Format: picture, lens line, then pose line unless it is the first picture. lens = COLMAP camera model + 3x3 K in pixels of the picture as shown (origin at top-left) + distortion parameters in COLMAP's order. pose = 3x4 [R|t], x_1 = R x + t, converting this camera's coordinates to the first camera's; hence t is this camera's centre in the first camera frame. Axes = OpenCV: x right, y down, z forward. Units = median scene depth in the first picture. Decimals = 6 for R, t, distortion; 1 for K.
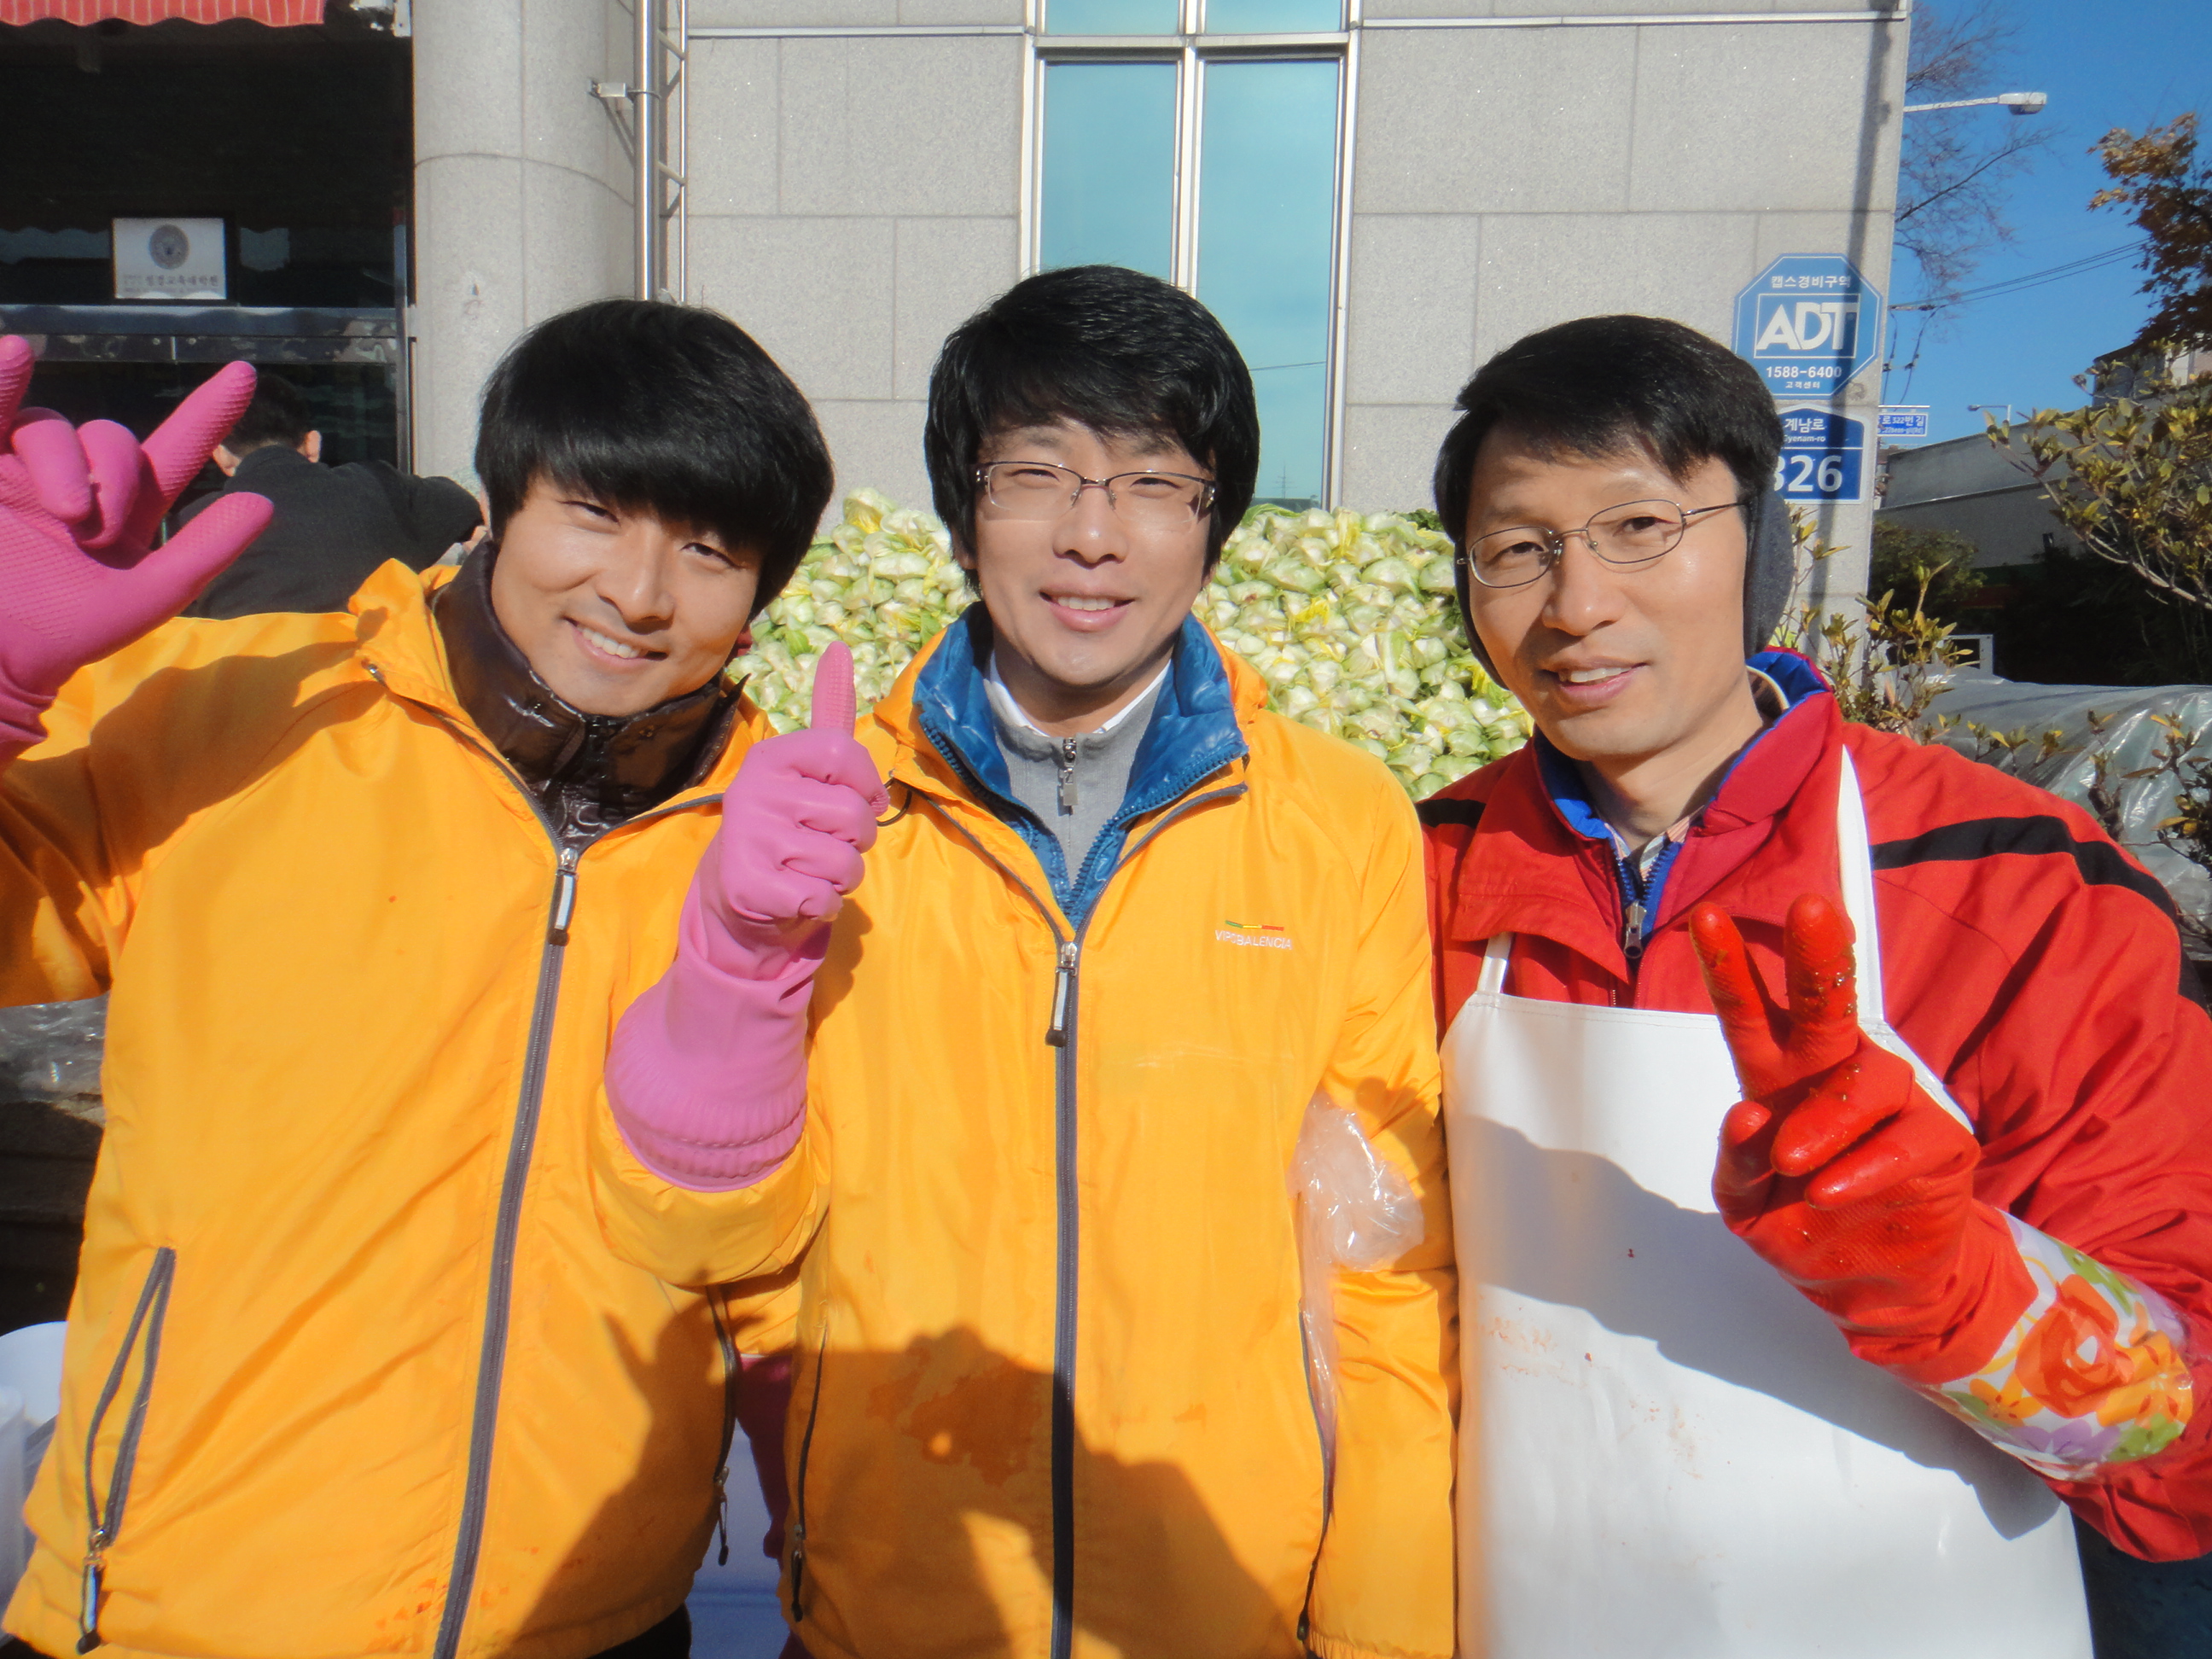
lens RADIAL K [[1522.3, 0, 1106.0], [0, 1522.3, 829.5], [0, 0, 1]] dist [-0.009065, 0.002397]
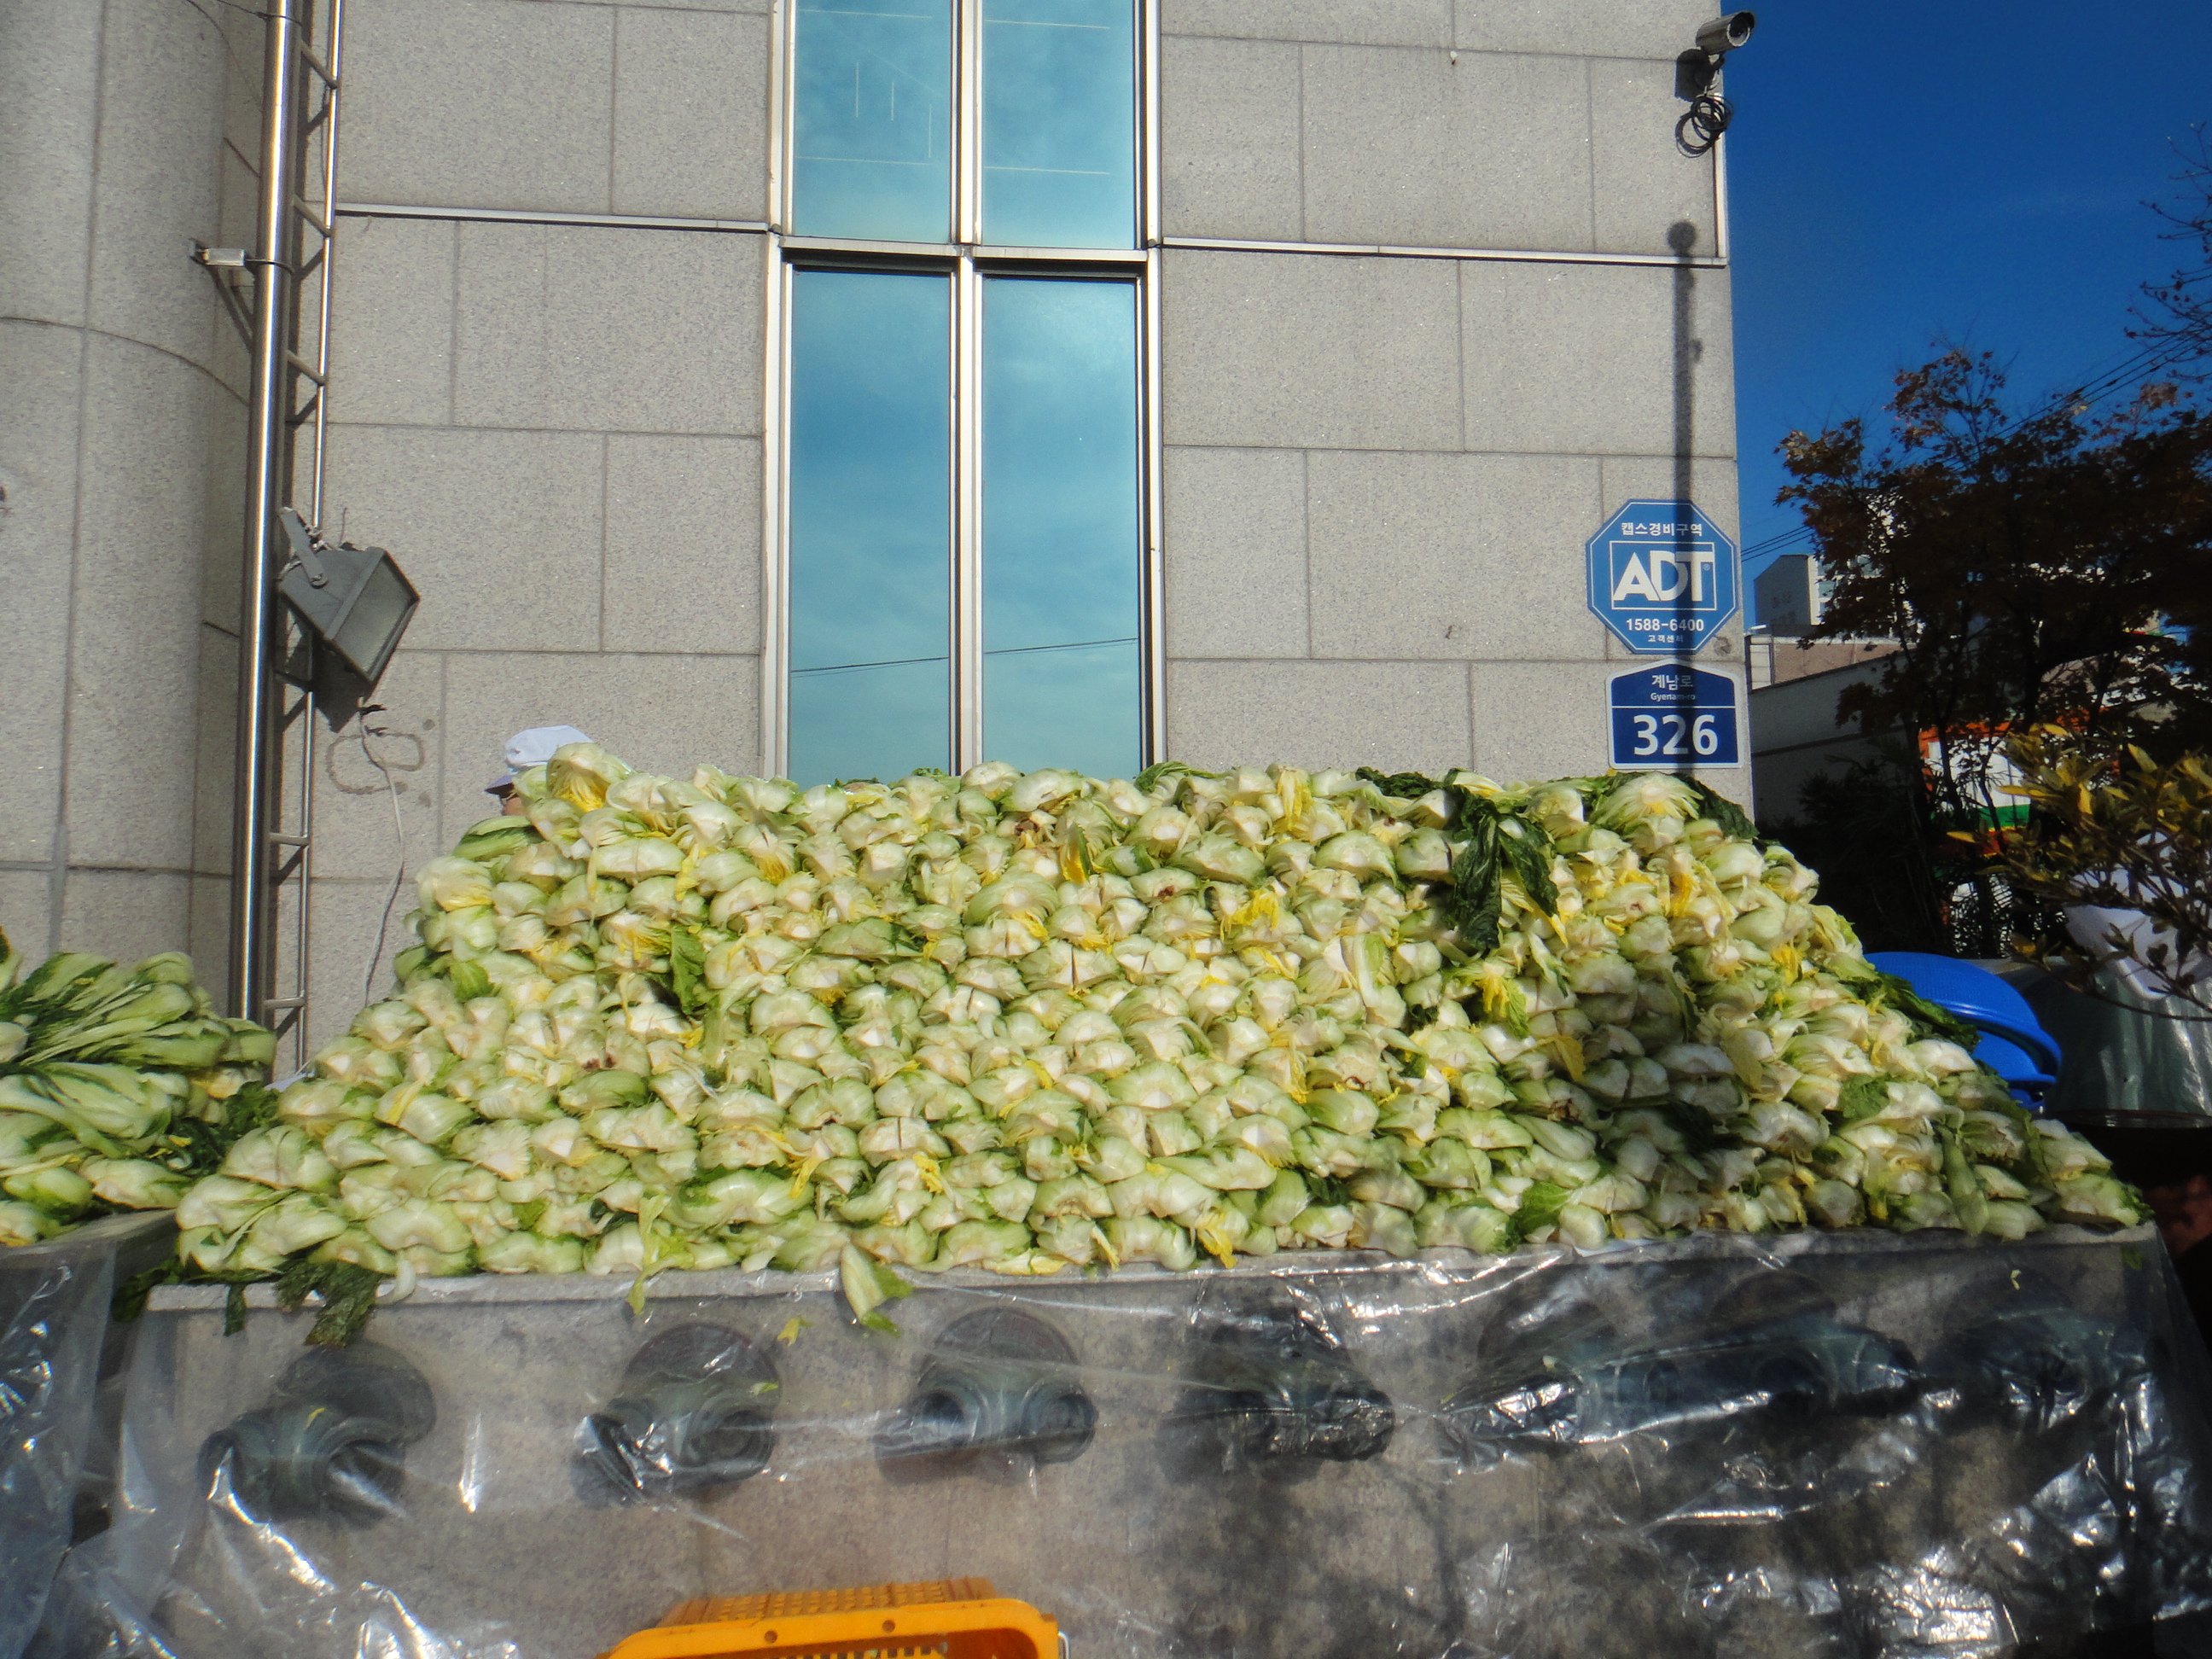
lens RADIAL K [[1522.3, 0, 1106.0], [0, 1522.3, 829.5], [0, 0, 1]] dist [-0.009065, 0.002397]
pose [[0.979041, -0.017964, 0.202869, -0.051869], [0.055730, 0.981713, -0.182024, -0.040089], [-0.195889, 0.189515, 0.962139, 0.239571]]
